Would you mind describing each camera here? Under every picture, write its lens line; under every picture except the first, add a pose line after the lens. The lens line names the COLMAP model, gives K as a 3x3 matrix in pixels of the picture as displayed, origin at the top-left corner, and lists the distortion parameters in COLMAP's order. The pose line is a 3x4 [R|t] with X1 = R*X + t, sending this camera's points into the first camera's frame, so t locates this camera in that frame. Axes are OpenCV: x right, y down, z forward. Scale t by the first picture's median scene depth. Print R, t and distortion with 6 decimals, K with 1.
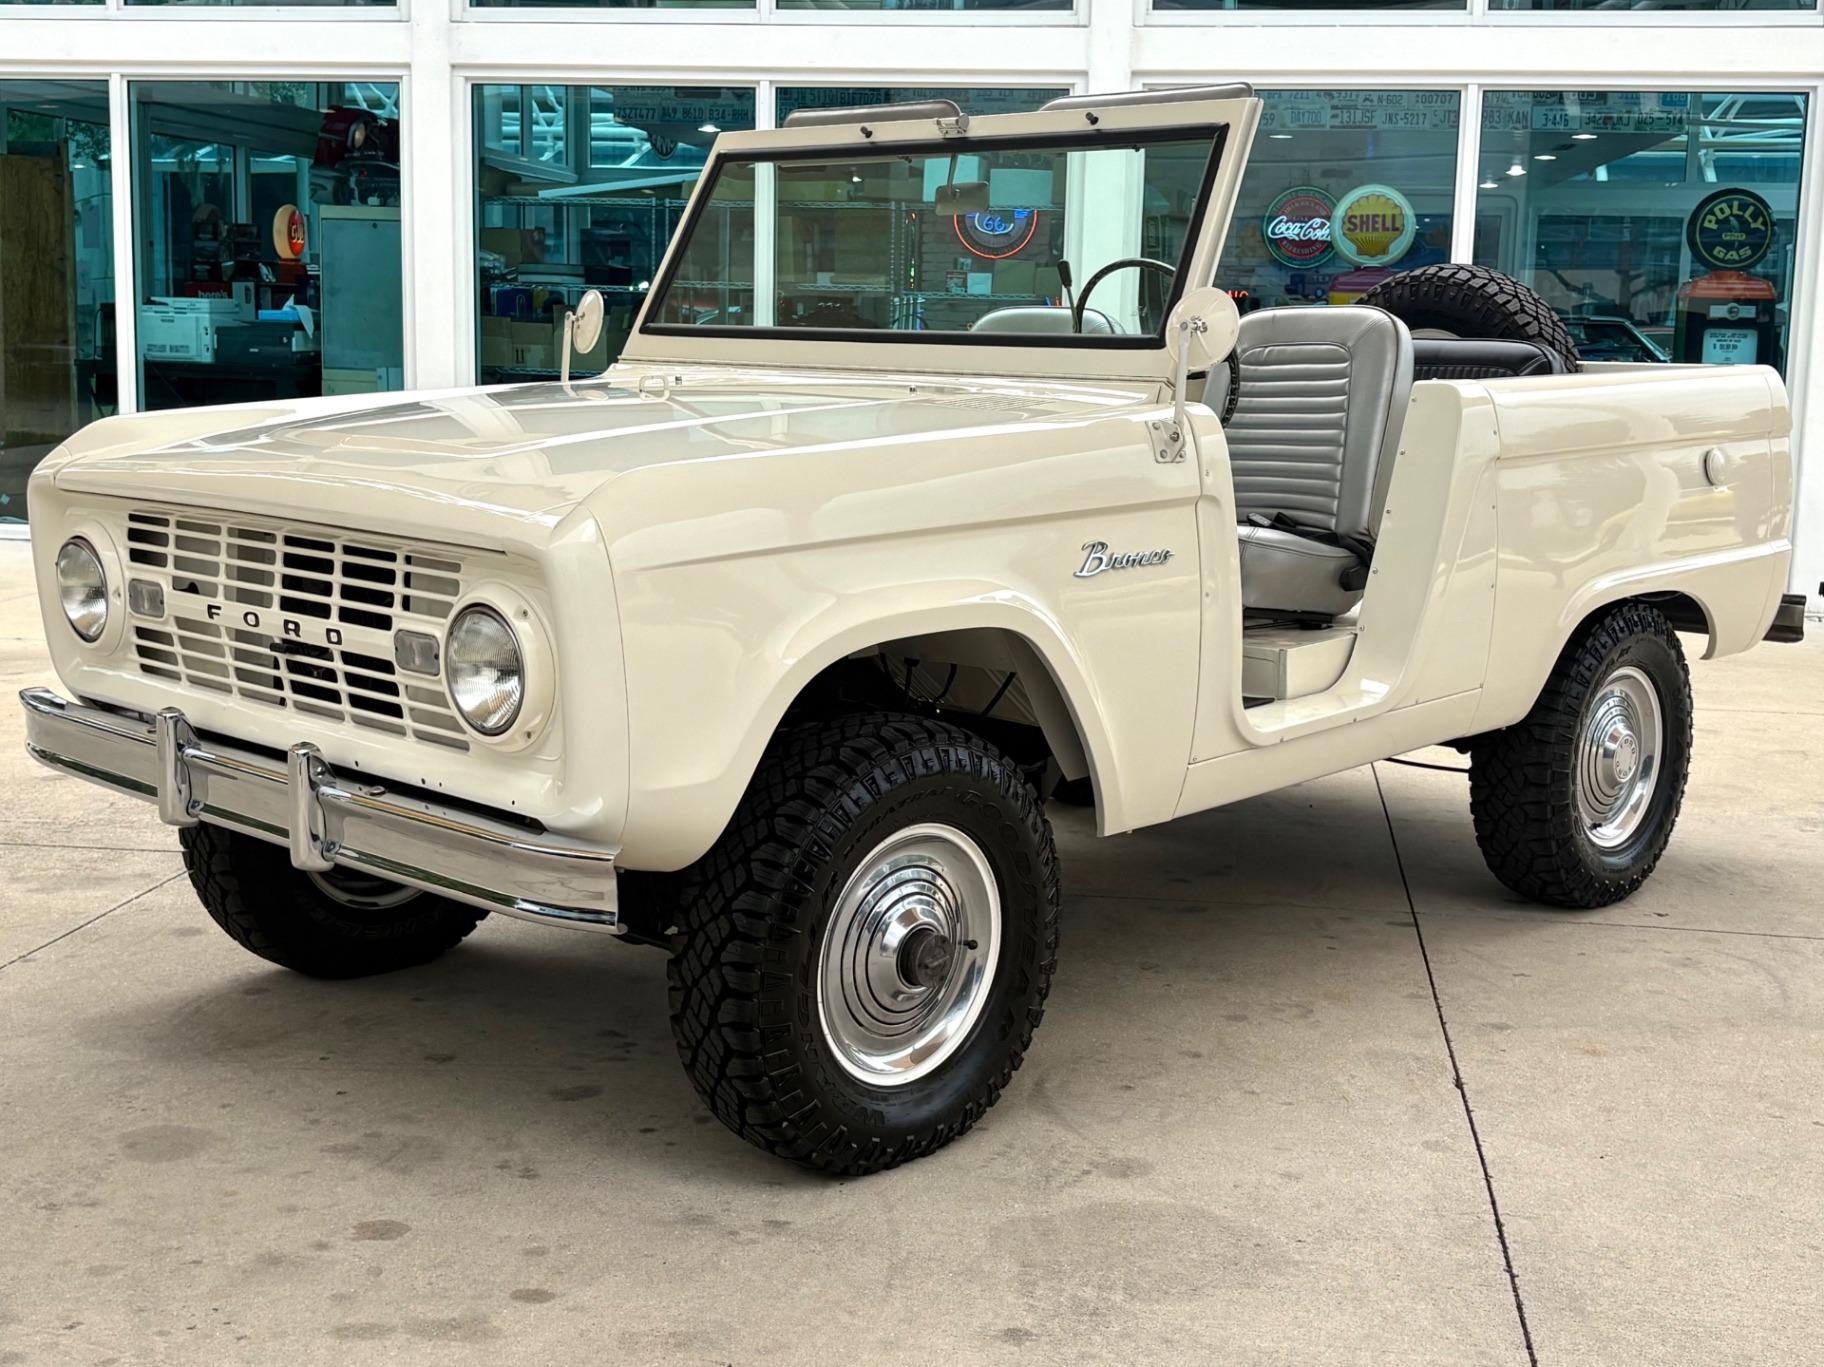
lens RADIAL K [[2247.2, 0, 905.7], [0, 2247.2, 632.9], [0, 0, 1]] dist [0.224117, -0.794199]
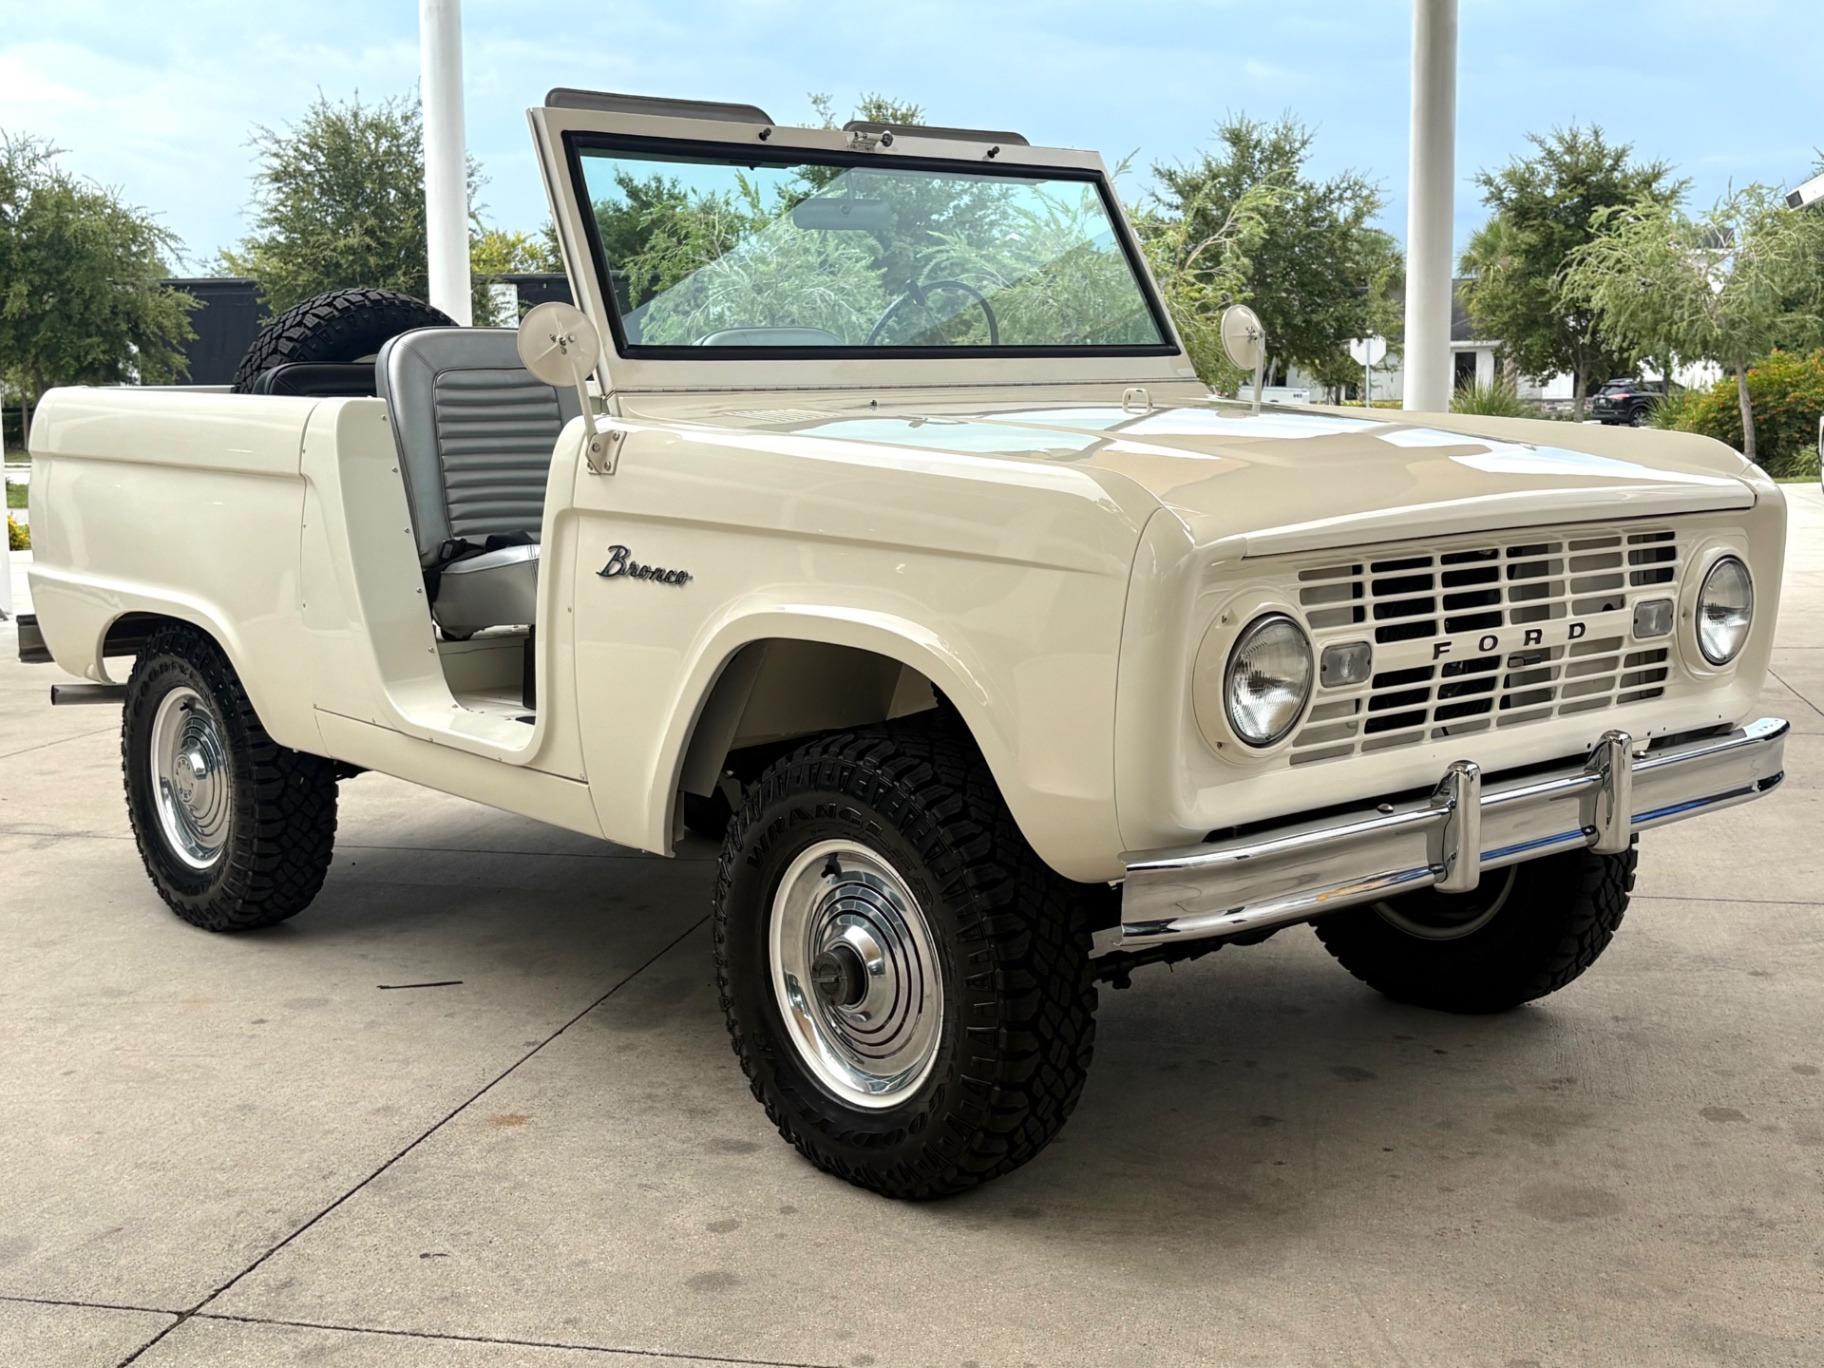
lens RADIAL K [[2293.4, 0, 882.9], [0, 2293.4, 656.3], [0, 0, 1]] dist [0.140199, -0.528727]
pose [[0.081139, -0.139737, 0.986859, -1.016748], [0.154956, 0.979853, 0.126005, -0.130031], [-0.984584, 0.142696, 0.101157, 0.930335]]
